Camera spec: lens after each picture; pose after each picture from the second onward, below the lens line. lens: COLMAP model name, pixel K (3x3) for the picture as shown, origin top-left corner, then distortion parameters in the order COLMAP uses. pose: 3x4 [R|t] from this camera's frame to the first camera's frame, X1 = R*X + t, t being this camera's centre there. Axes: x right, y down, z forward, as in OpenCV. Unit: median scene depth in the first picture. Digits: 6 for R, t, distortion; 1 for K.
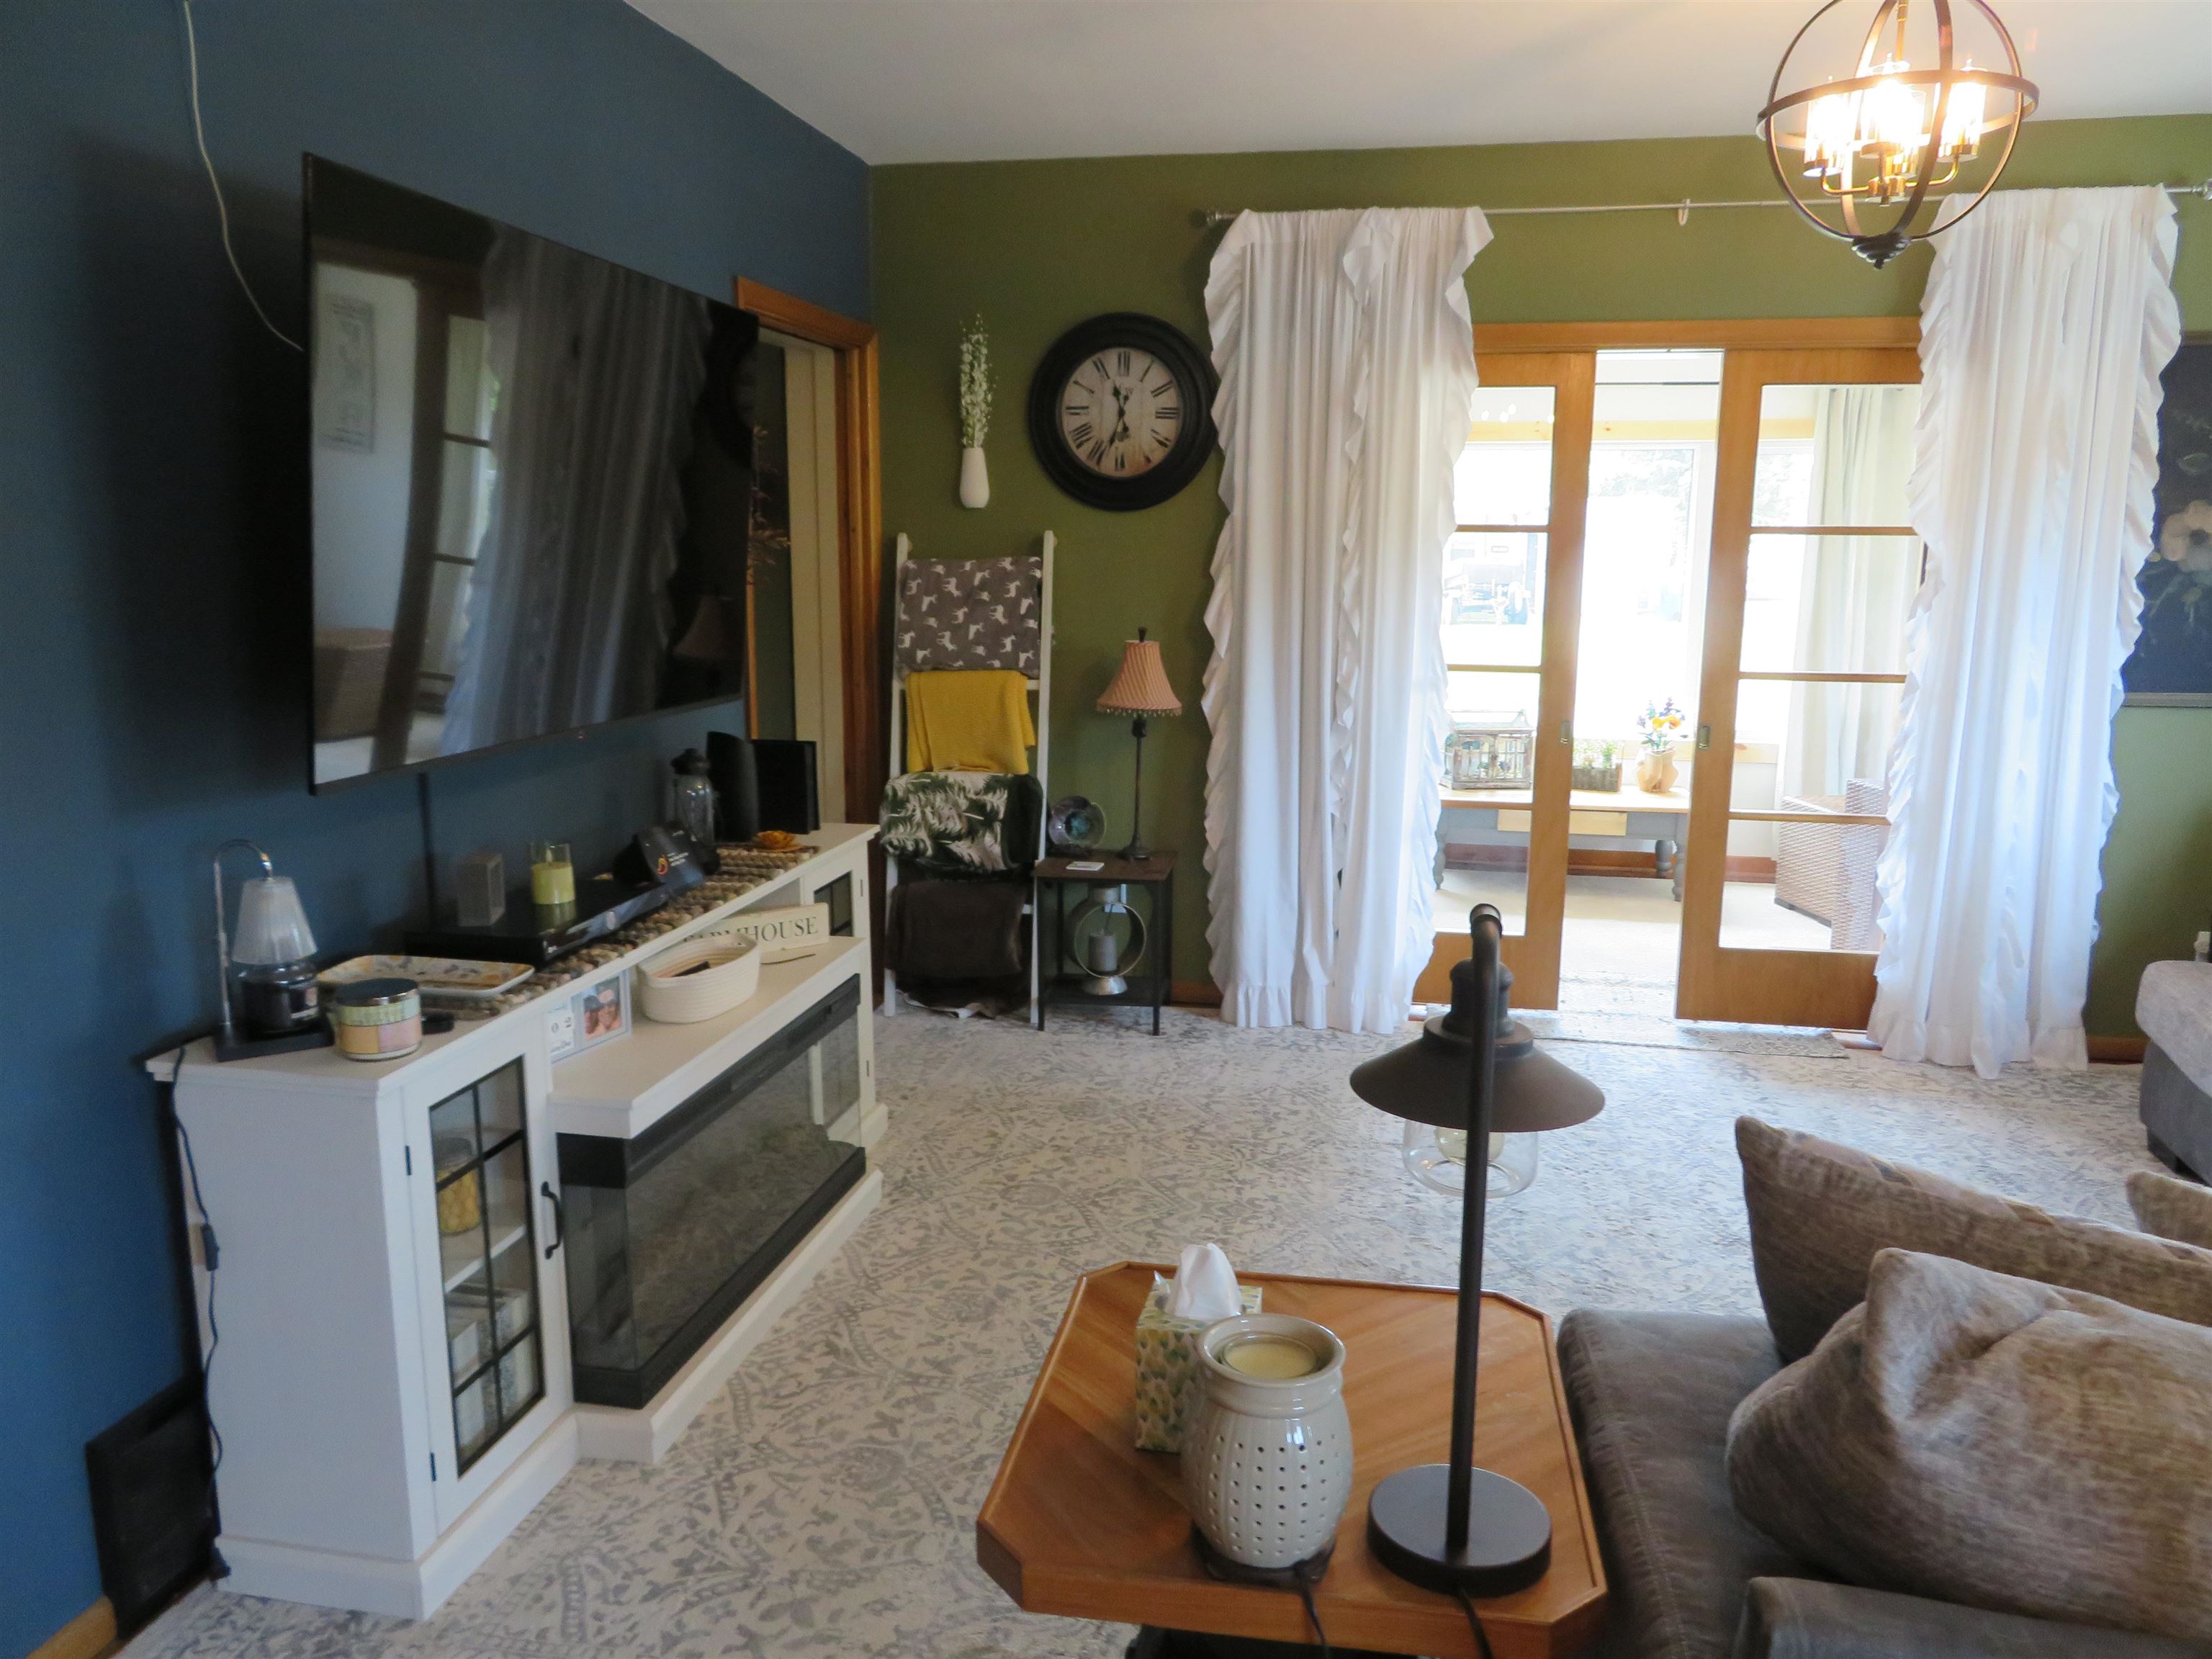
lens RADIAL K [[1601.2, 0, 1111.2], [0, 1601.2, 828.9], [0, 0, 1]] dist [-0.011307, 0.005155]
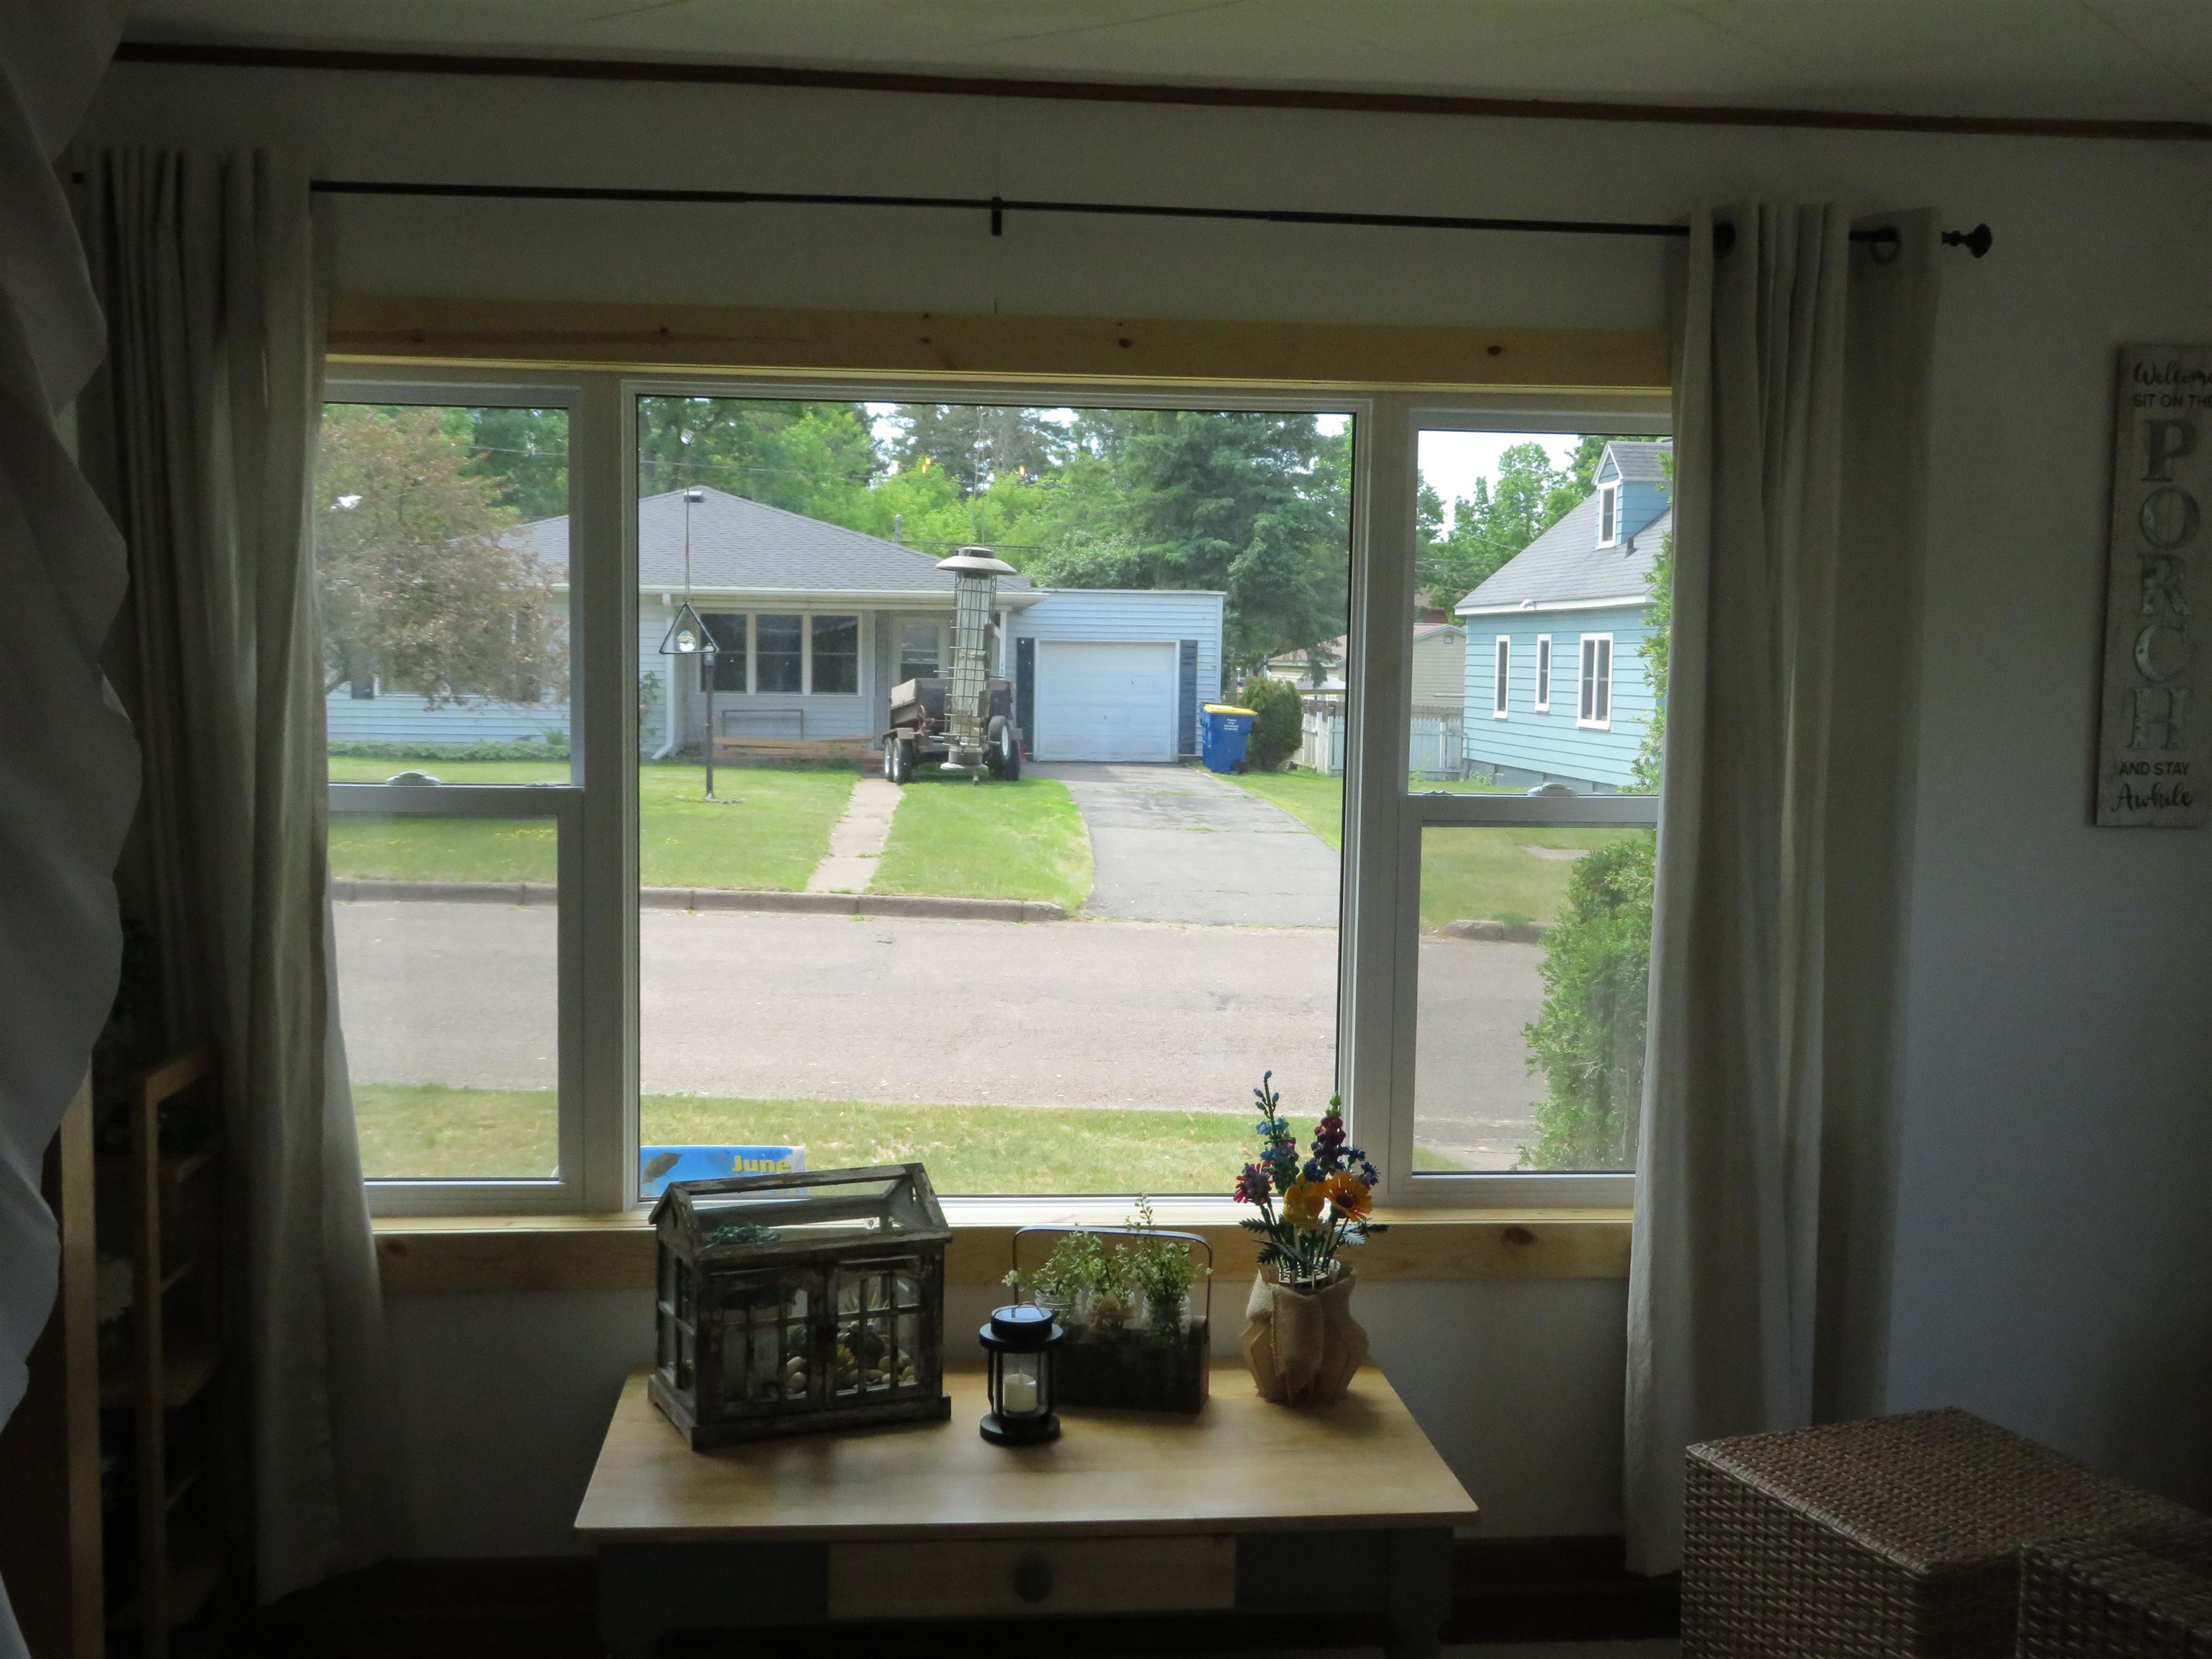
lens RADIAL K [[2308.7, 0, 1100.4], [0, 2308.7, 835.3], [0, 0, 1]] dist [-0.001972, 0.000000]
pose [[0.959953, -0.011557, 0.279924, 0.235087], [0.038921, 0.994961, -0.092396, -0.141099], [-0.277446, 0.099591, 0.955566, 0.767376]]
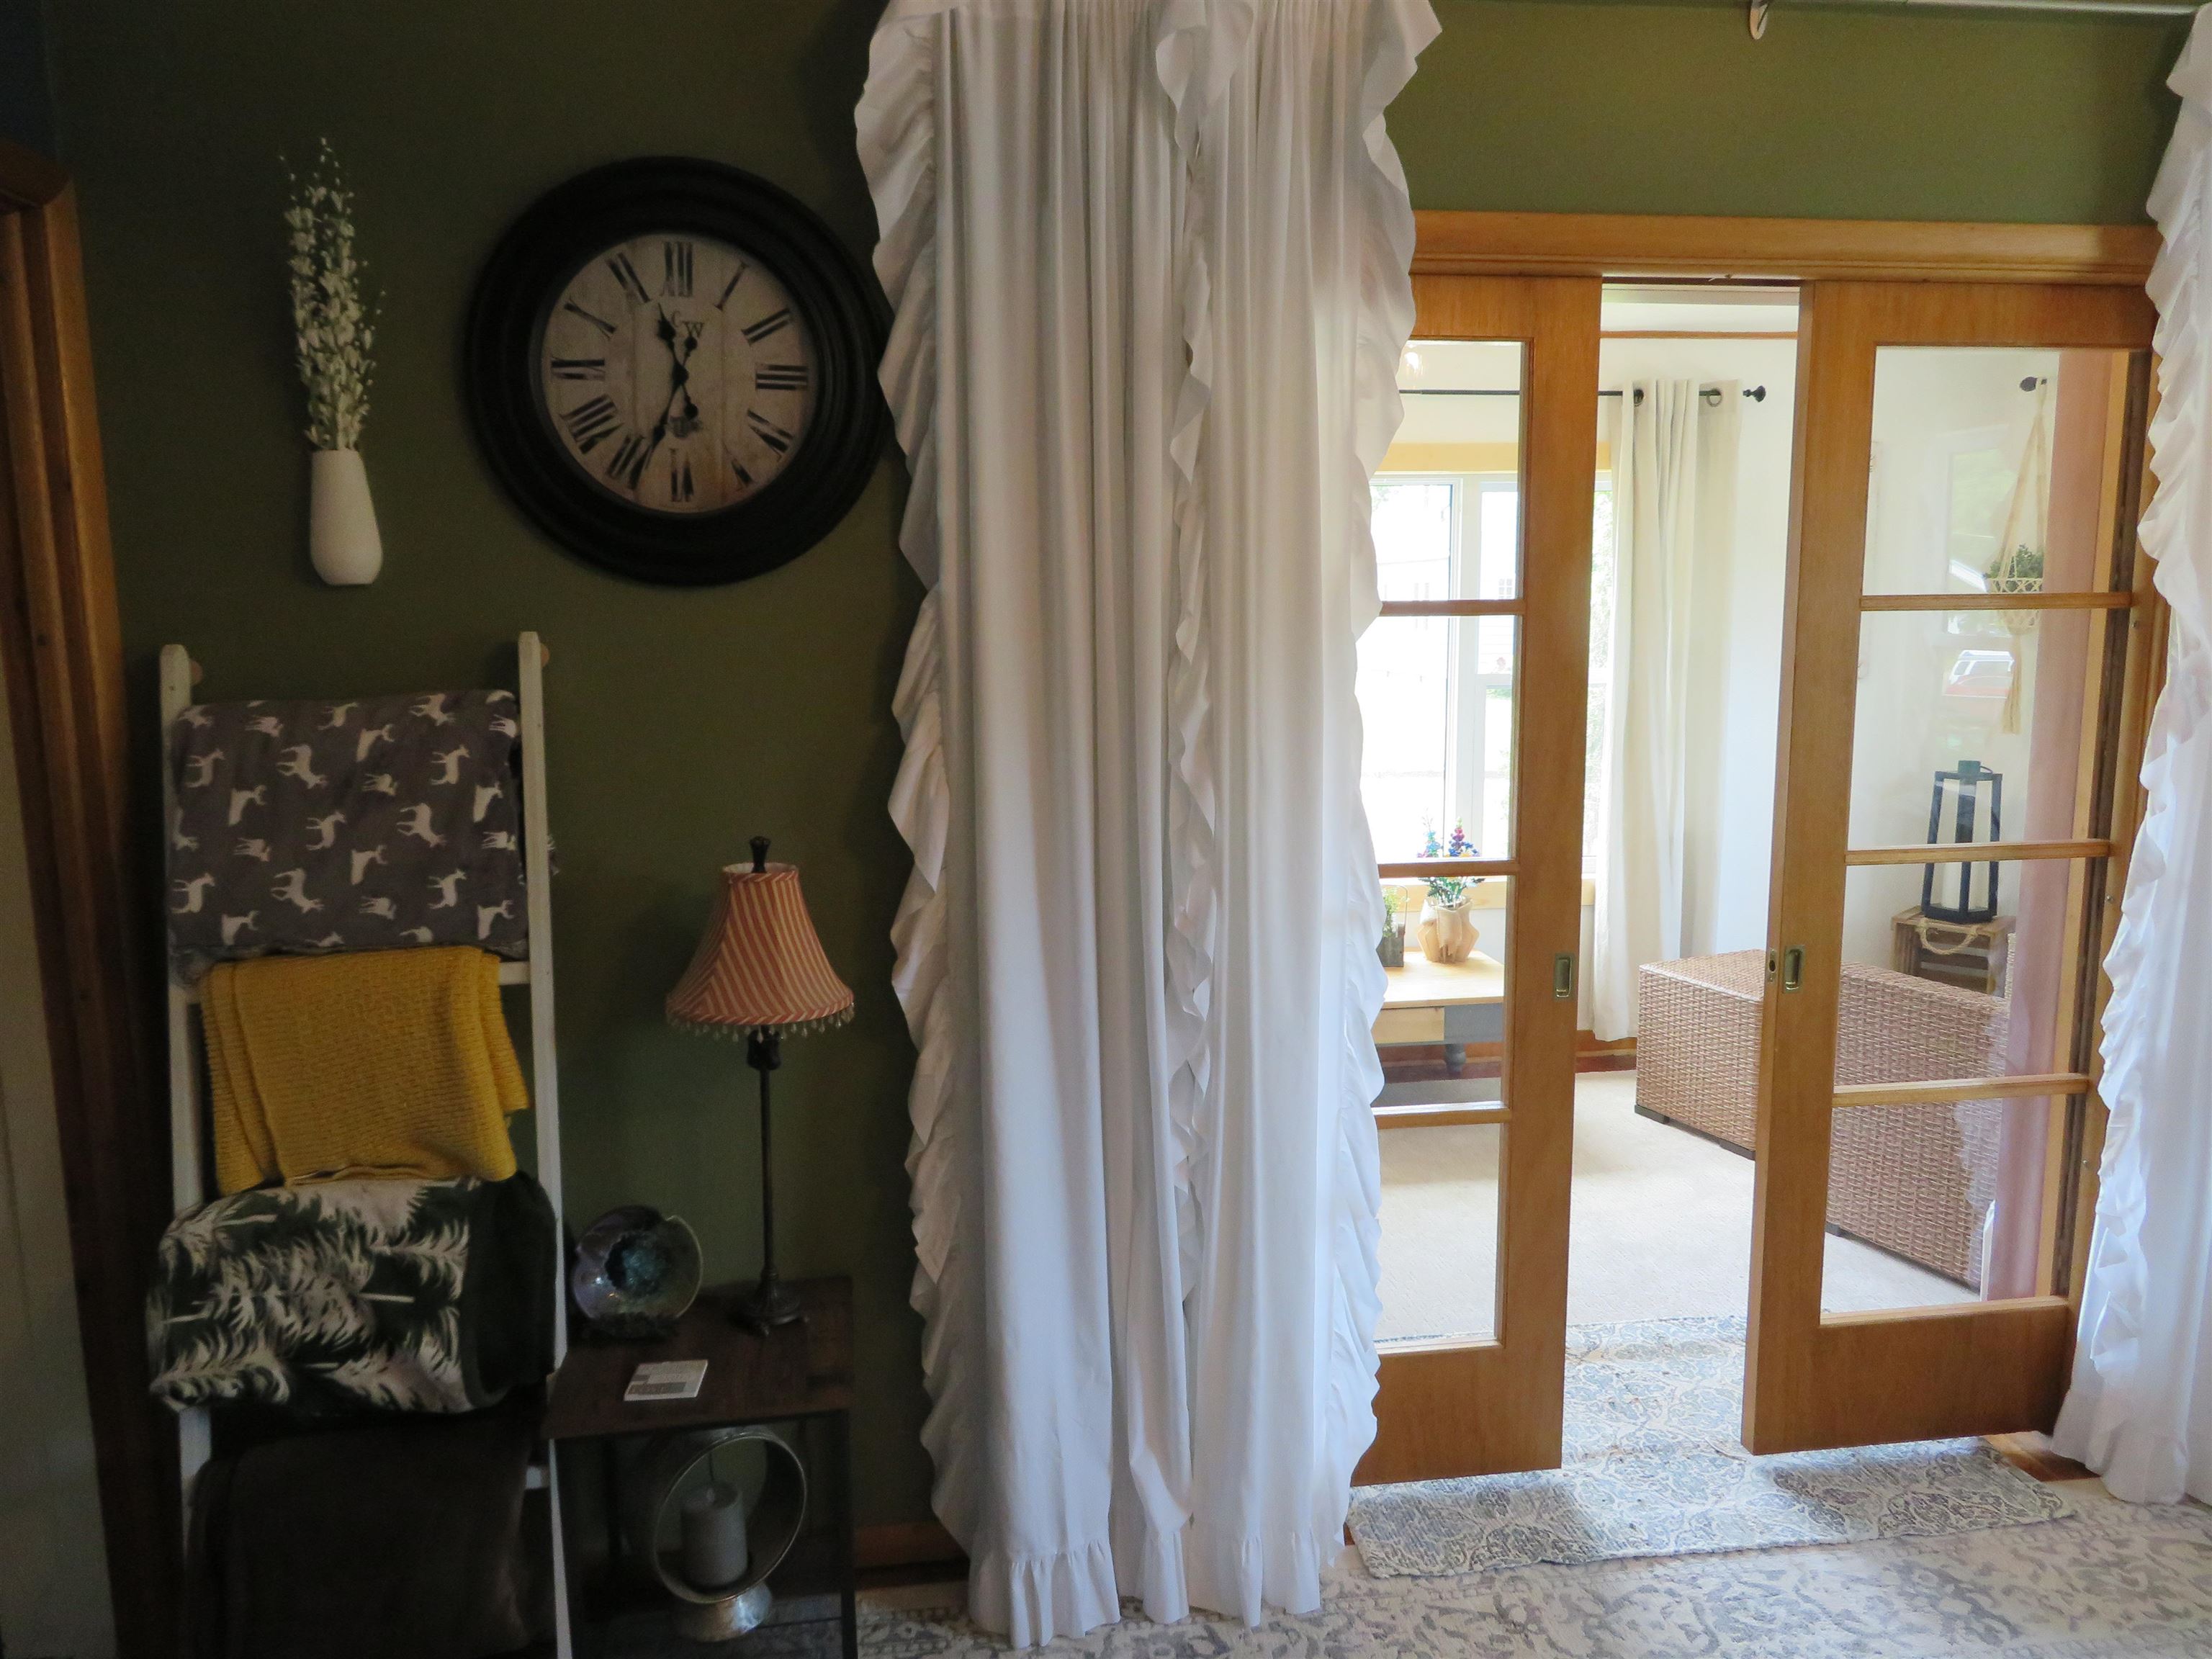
lens RADIAL K [[1601.2, 0, 1118.7], [0, 1601.2, 835.4], [0, 0, 1]] dist [-0.011307, 0.005155]
pose [[0.948480, -0.063908, 0.310324, -0.024945], [0.073912, 0.997053, -0.020574, -0.108123], [-0.308095, 0.042451, 0.950408, 0.524888]]
